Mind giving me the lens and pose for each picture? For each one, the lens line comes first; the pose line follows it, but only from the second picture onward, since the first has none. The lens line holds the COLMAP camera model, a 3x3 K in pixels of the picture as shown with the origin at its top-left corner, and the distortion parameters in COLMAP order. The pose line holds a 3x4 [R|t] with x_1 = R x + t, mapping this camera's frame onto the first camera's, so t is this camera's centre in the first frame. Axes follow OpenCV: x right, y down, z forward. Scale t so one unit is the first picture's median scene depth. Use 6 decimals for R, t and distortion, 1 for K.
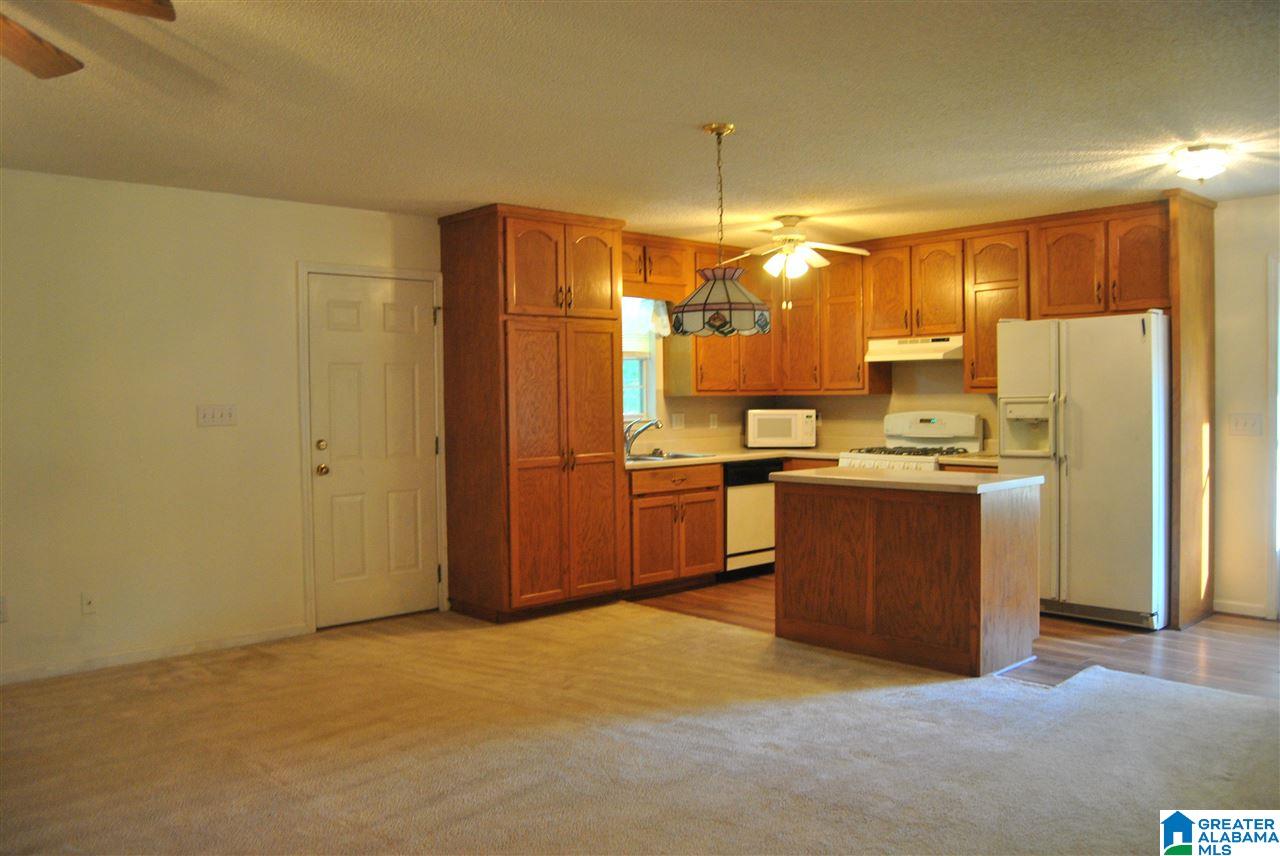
lens RADIAL K [[1023.8, 0, 640.0], [0, 1023.8, 428.0], [0, 0, 1]] dist [-0.076171, -0.004532]
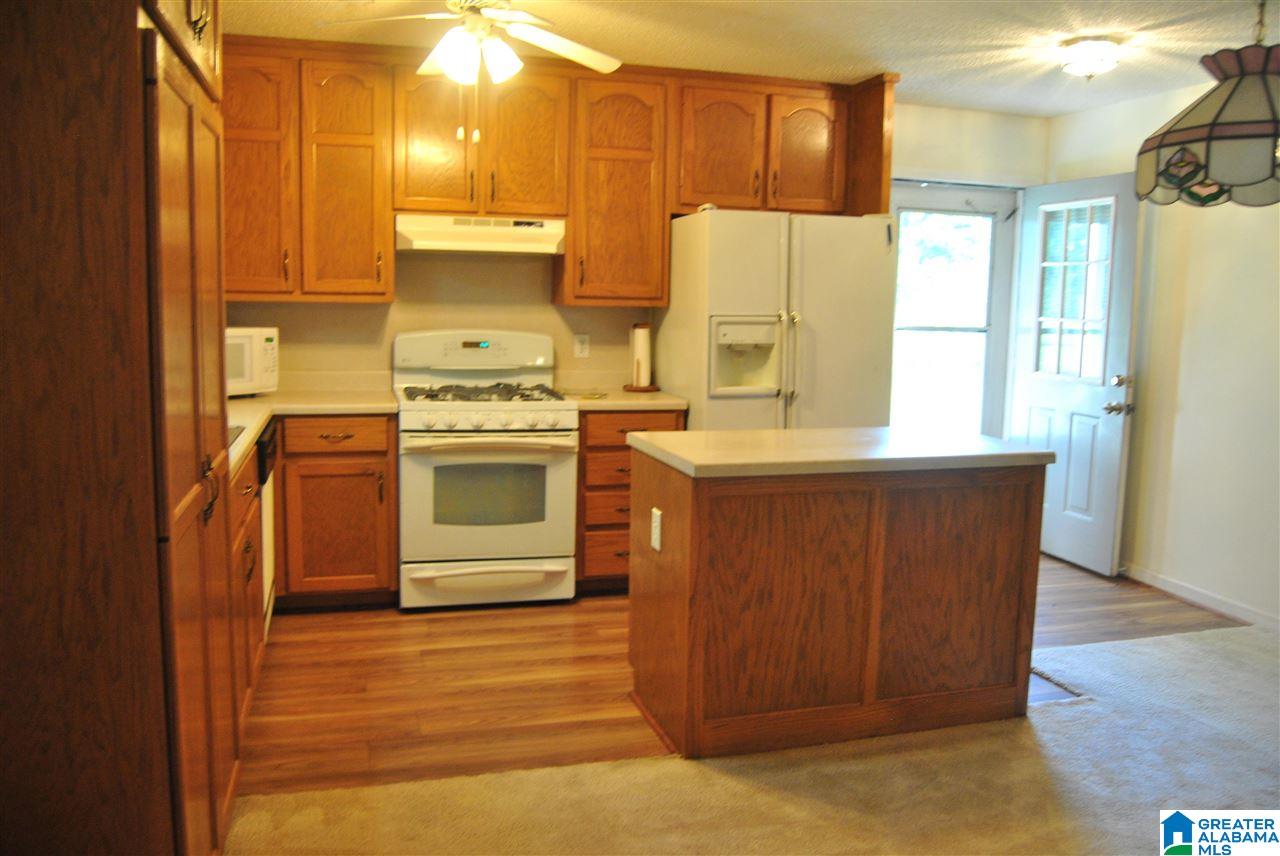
lens RADIAL K [[1007.2, 0, 640.0], [0, 1007.2, 428.0], [0, 0, 1]] dist [-0.131094, 0.186687]
pose [[0.440556, -0.092778, 0.892918, -0.309141], [0.002386, 0.994763, 0.102182, -0.023388], [-0.897722, -0.042887, 0.438470, 0.735245]]
